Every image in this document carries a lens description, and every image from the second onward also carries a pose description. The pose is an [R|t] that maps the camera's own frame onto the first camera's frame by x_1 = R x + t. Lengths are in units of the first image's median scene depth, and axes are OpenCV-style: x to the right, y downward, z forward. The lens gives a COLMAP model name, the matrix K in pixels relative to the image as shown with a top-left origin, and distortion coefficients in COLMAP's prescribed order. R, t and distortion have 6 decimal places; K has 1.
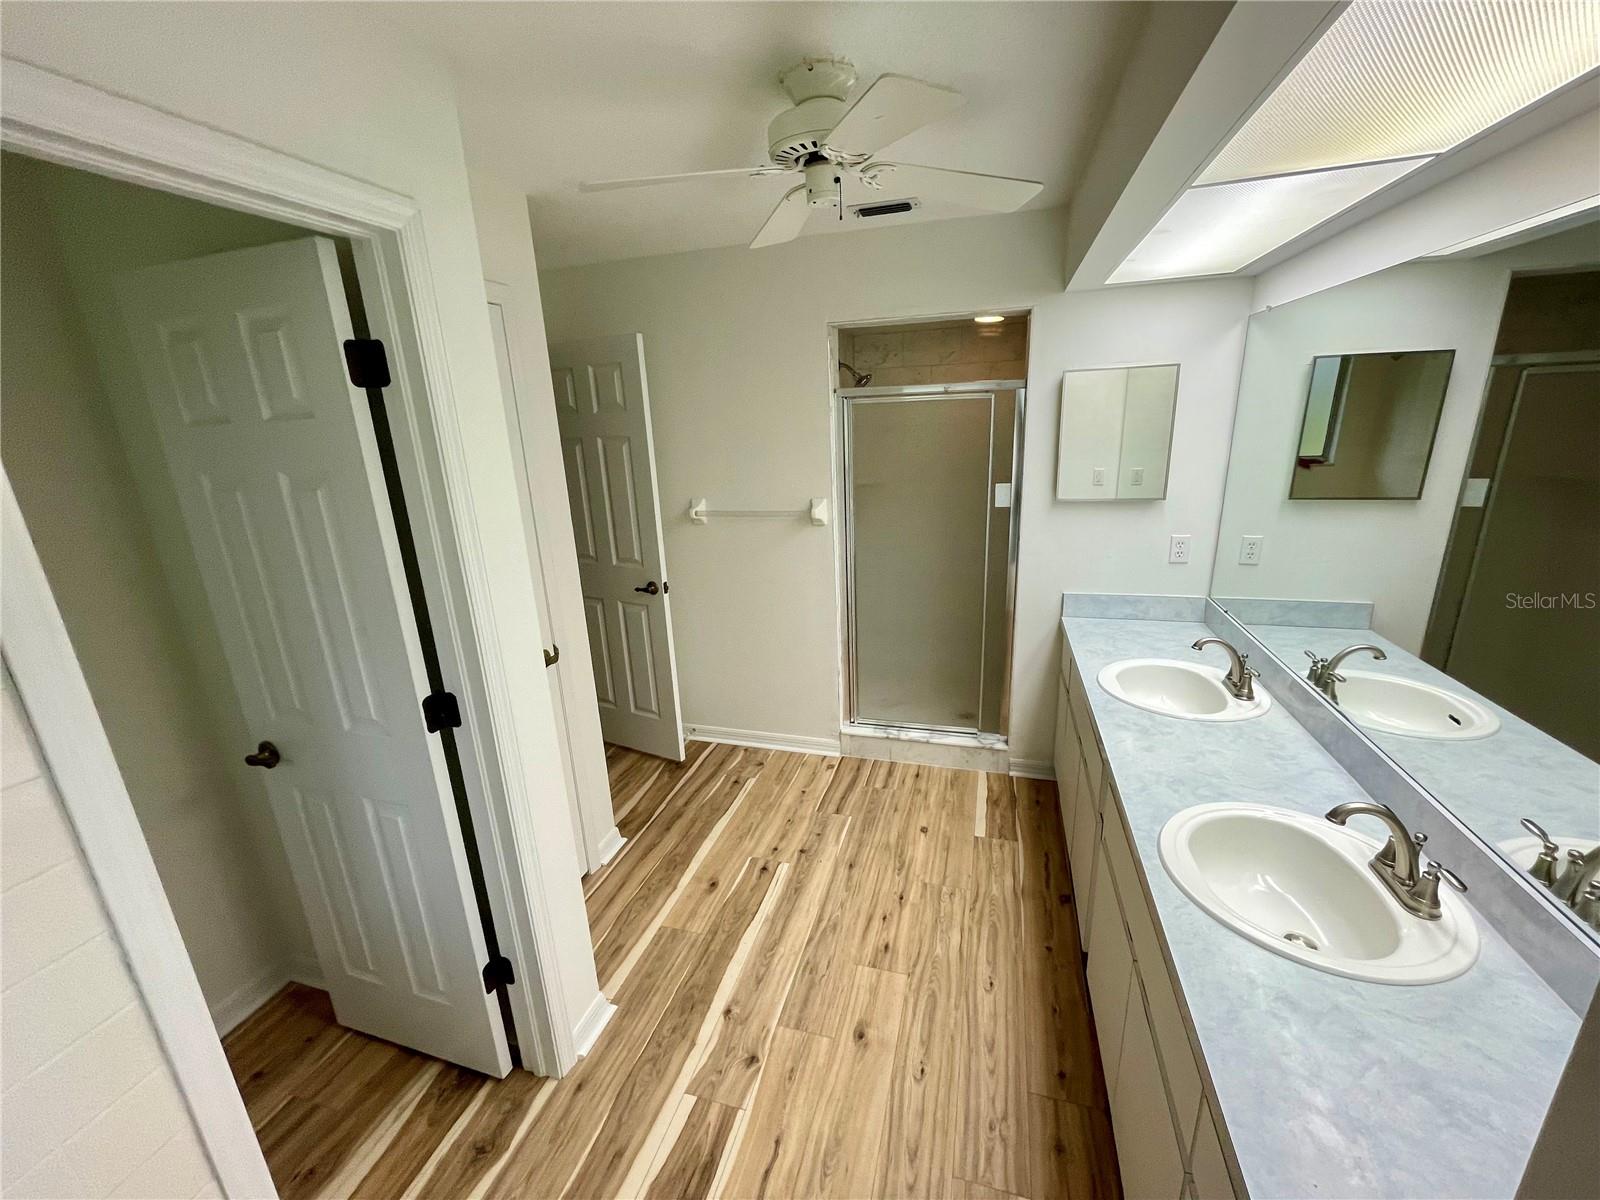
lens RADIAL K [[644.5, 0, 797.3], [0, 644.5, 600.8], [0, 0, 1]] dist [-0.000147, -0.000115]
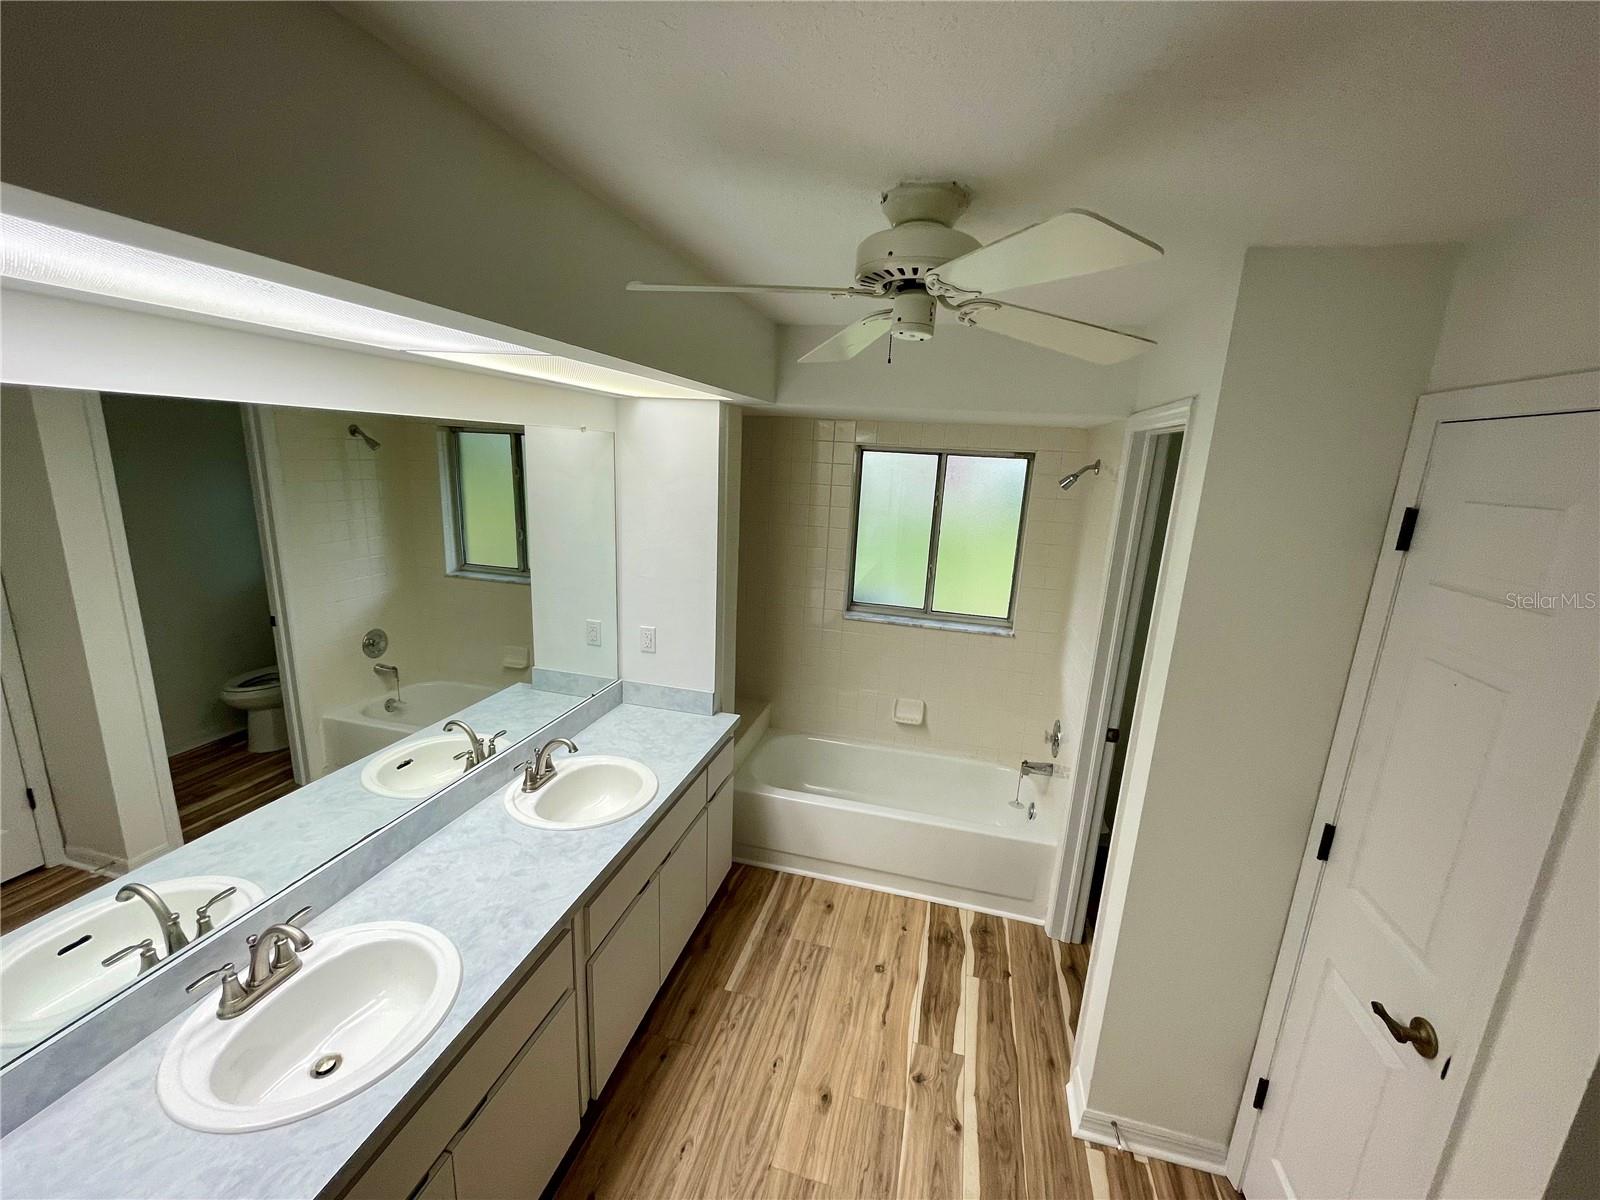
lens RADIAL K [[644.5, 0, 802.7], [0, 644.5, 600.8], [0, 0, 1]] dist [-0.000147, -0.000115]
pose [[-0.999057, 0.001294, -0.043407, 0.183782], [-0.020141, 0.871742, 0.489551, -0.588892], [0.038473, 0.489963, -0.870894, 1.546159]]
